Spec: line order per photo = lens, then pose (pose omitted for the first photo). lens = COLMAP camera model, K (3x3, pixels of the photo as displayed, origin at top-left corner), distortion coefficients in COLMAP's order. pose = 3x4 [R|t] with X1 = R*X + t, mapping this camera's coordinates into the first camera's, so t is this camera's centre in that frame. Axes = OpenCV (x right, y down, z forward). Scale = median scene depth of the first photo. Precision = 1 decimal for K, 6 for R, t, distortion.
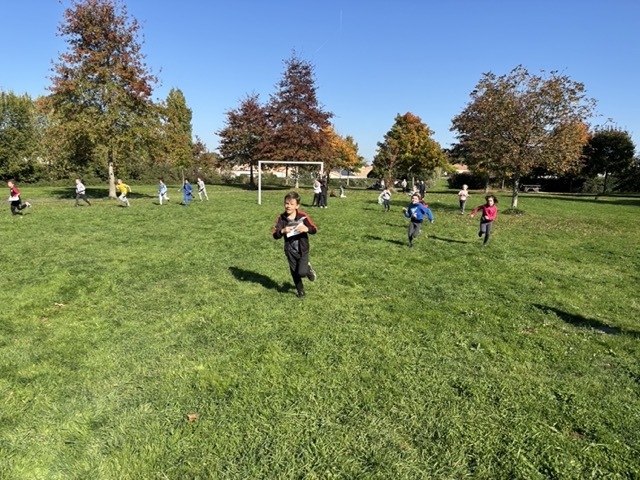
lens RADIAL K [[484.7, 0, 320.5], [0, 484.7, 239.2], [0, 0, 1]] dist [0.037921, -0.053979]
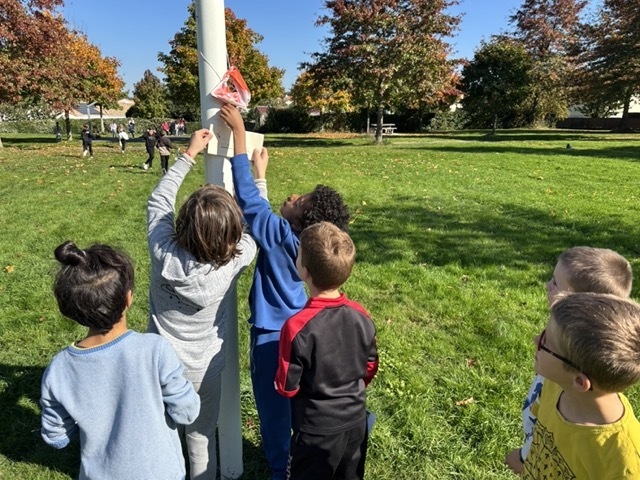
lens RADIAL K [[519.1, 0, 323.9], [0, 519.1, 238.5], [0, 0, 1]] dist [0.032712, -0.011228]
pose [[0.884381, -0.129602, 0.448413, -0.010970], [0.080851, 0.988692, 0.126299, -0.056027], [-0.459711, -0.075441, 0.884859, 0.410134]]
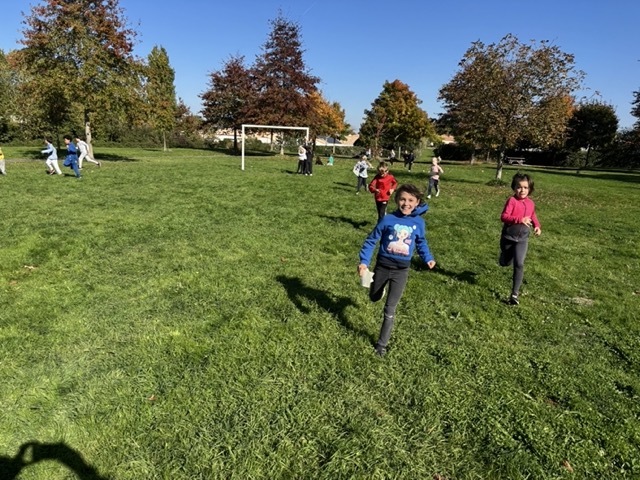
lens RADIAL K [[484.7, 0, 326.3], [0, 484.7, 242.2], [0, 0, 1]] dist [0.037921, -0.053979]
pose [[0.998866, 0.017374, 0.044327, 0.000782], [-0.020469, 0.997313, 0.070340, 0.000685], [-0.042986, -0.071167, 0.996538, 0.002789]]
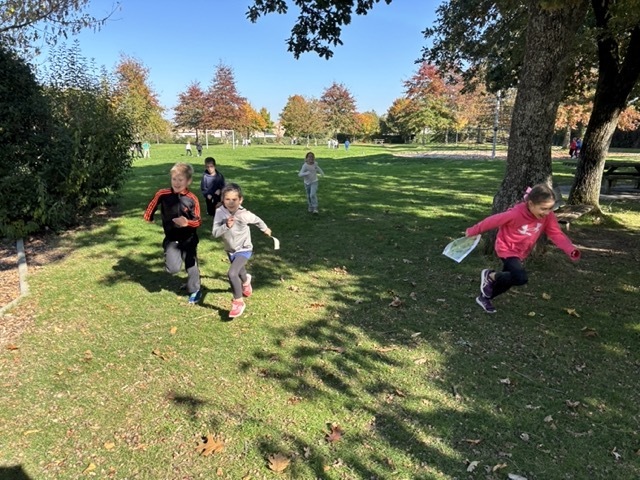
lens RADIAL K [[484.7, 0, 317.2], [0, 484.7, 239.4], [0, 0, 1]] dist [0.037921, -0.053979]
pose [[0.993576, -0.041558, 0.105256, 0.065345], [0.032725, 0.995903, 0.084296, 0.084549], [-0.108328, -0.080310, 0.990866, -0.658758]]
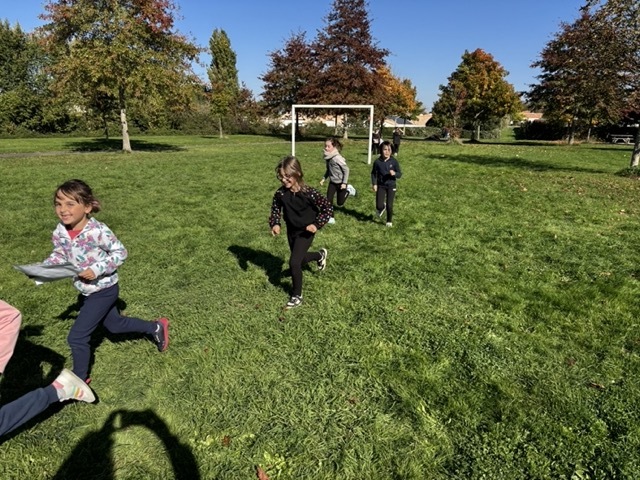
lens RADIAL K [[484.7, 0, 320.7], [0, 484.7, 240.5], [0, 0, 1]] dist [0.037921, -0.053979]
pose [[0.994093, 0.022493, -0.106172, 0.003990], [-0.011456, 0.994570, 0.103435, -0.010786], [0.107922, -0.101607, 0.988953, 0.090723]]
